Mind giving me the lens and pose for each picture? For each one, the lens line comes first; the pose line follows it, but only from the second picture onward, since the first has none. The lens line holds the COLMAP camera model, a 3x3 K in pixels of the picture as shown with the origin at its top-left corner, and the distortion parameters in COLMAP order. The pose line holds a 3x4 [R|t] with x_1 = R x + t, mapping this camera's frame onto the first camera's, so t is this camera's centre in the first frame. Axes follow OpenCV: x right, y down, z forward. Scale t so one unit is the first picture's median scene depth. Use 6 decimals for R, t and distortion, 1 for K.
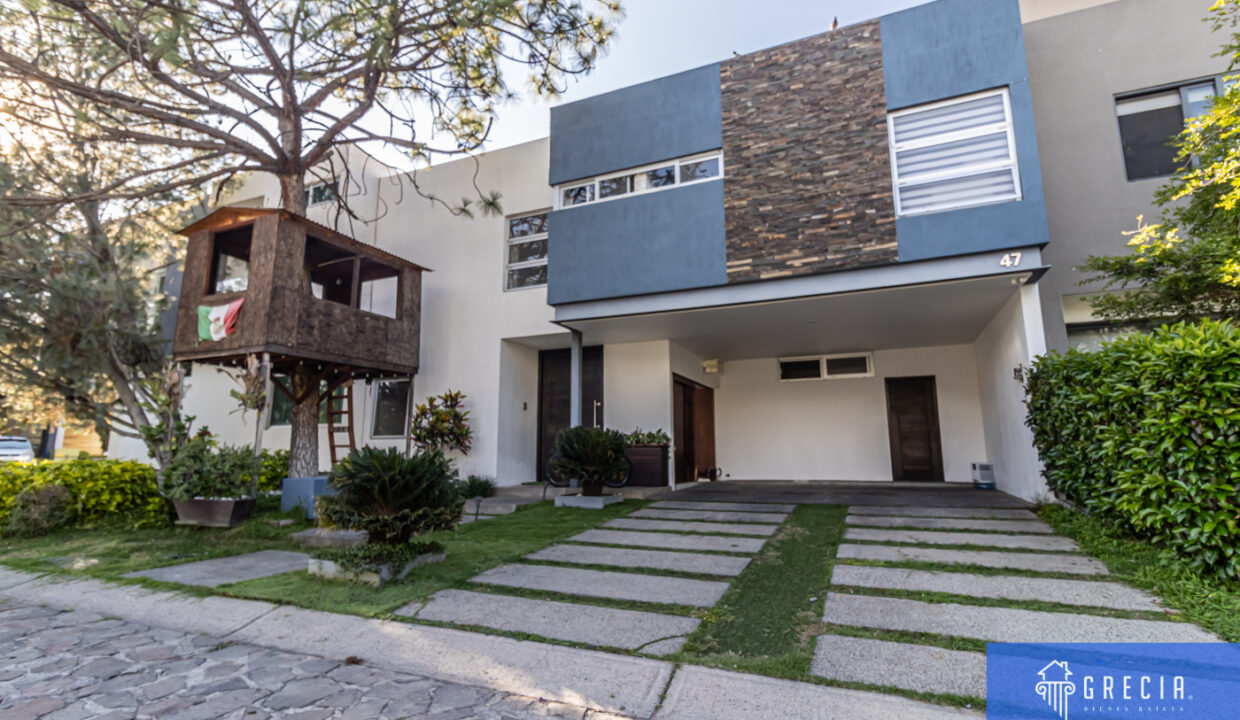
lens RADIAL K [[581.4, 0, 609.2], [0, 581.4, 356.3], [0, 0, 1]] dist [0.003201, 0.000730]
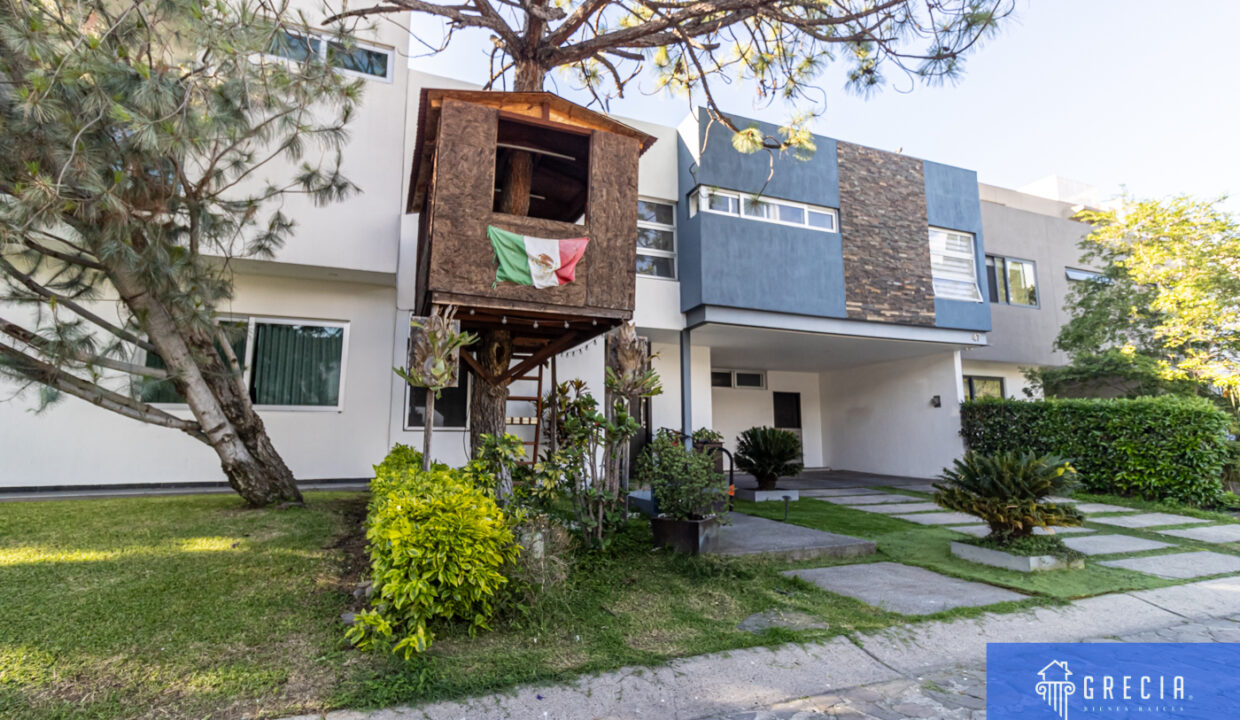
lens RADIAL K [[581.4, 0, 610.4], [0, 581.4, 359.5], [0, 0, 1]] dist [0.003201, 0.000730]
pose [[0.700699, 0.102505, 0.706055, -1.078891], [-0.118408, 0.992609, -0.026596, 0.062258], [-0.703563, -0.064967, 0.707657, 0.461687]]
